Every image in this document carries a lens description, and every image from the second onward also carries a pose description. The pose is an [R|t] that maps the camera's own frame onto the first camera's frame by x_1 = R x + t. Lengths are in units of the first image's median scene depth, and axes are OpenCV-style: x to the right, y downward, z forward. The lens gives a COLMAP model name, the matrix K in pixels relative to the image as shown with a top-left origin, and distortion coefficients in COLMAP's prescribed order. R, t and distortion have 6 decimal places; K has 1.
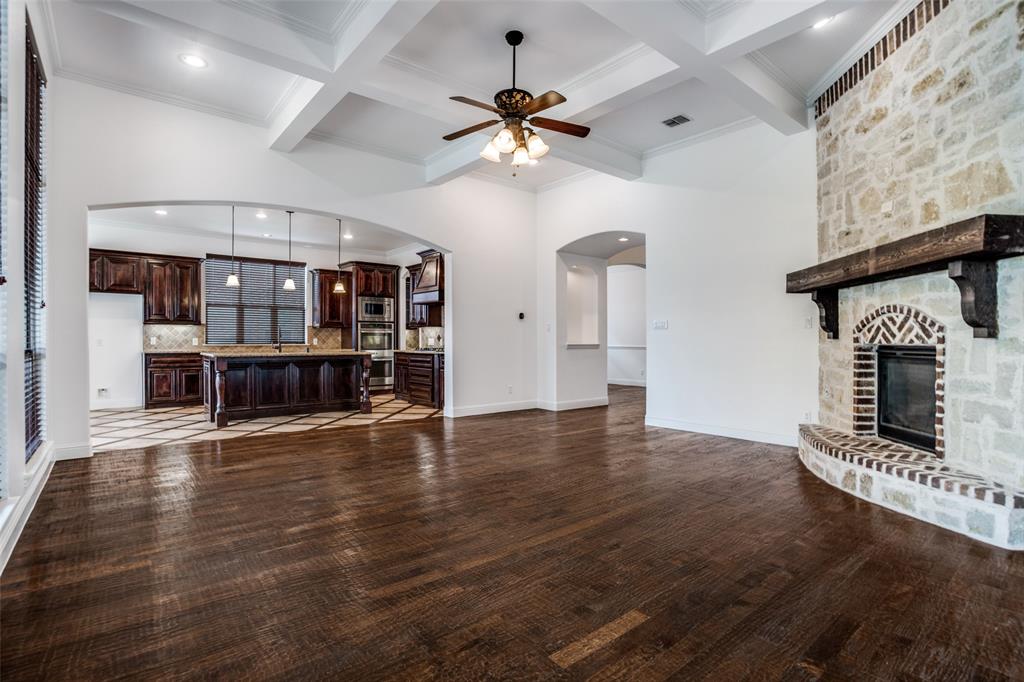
lens RADIAL K [[497.0, 0, 512.0], [0, 497.0, 341.0], [0, 0, 1]] dist [-0.034049, 0.000842]
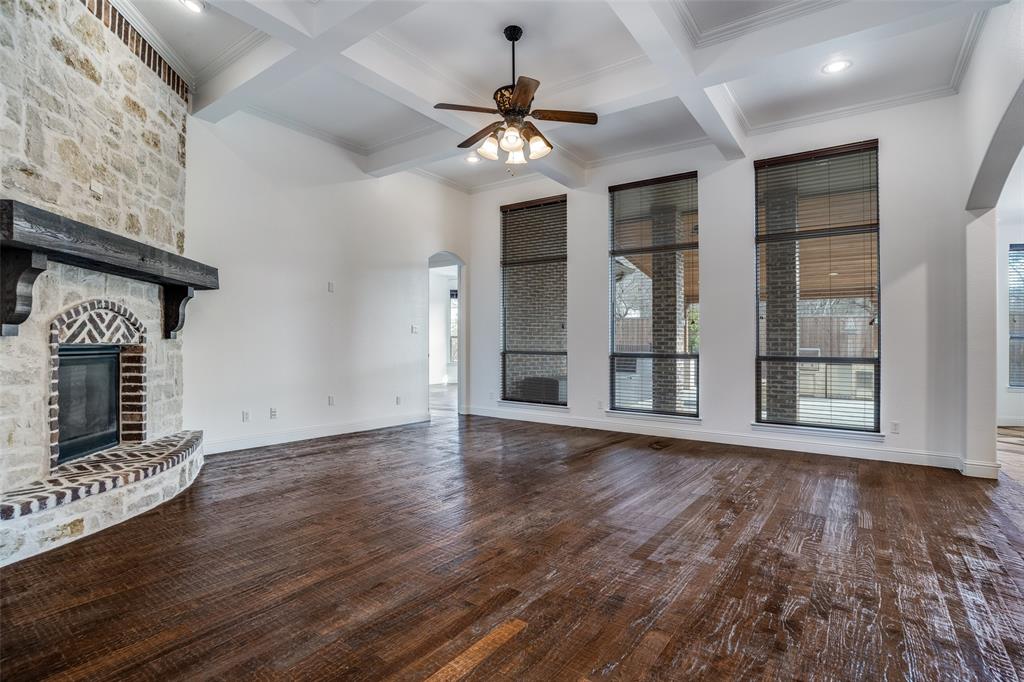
lens RADIAL K [[500.9, 0, 512.6], [0, 500.9, 327.9], [0, 0, 1]] dist [0.010897, 0.000661]
pose [[-0.969098, -0.007347, -0.246567, 0.272602], [0.000559, 0.999488, -0.031981, 0.007530], [0.246676, -0.031131, -0.968598, 2.085798]]
